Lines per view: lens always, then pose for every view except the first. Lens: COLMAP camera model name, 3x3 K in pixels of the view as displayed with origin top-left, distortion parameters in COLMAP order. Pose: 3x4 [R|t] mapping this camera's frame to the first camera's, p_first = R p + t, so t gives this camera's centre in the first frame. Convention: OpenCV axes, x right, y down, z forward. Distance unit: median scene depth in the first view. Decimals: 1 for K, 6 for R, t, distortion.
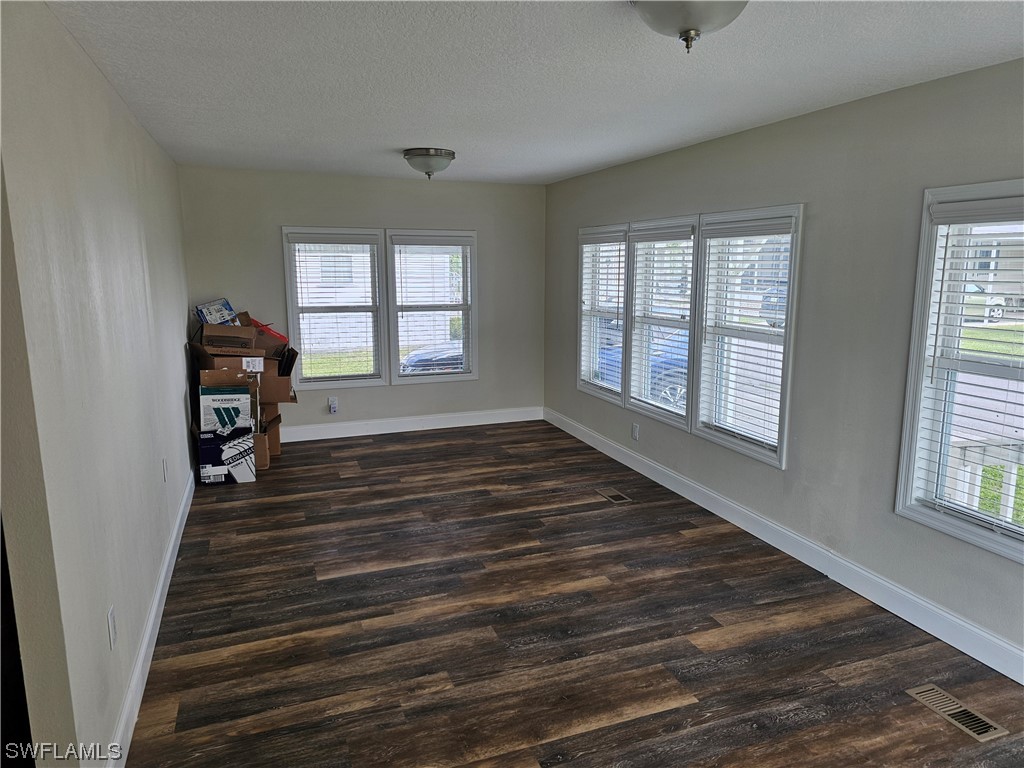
lens RADIAL K [[697.1, 0, 516.1], [0, 697.1, 386.9], [0, 0, 1]] dist [0.052194, -0.055175]
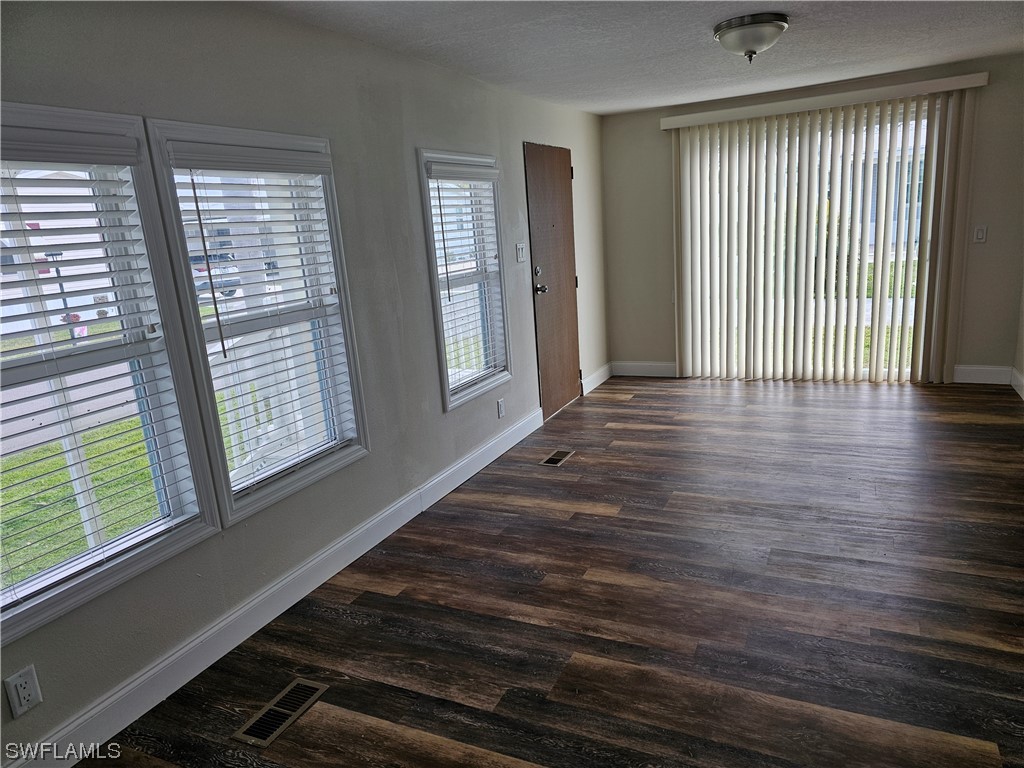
lens RADIAL K [[697.1, 0, 516.1], [0, 697.1, 386.9], [0, 0, 1]] dist [0.052194, -0.055175]
pose [[-0.698728, -0.112572, 0.706475, -0.346266], [0.200835, 0.916961, 0.344744, -0.216893], [-0.686618, 0.382767, -0.618098, 1.361171]]
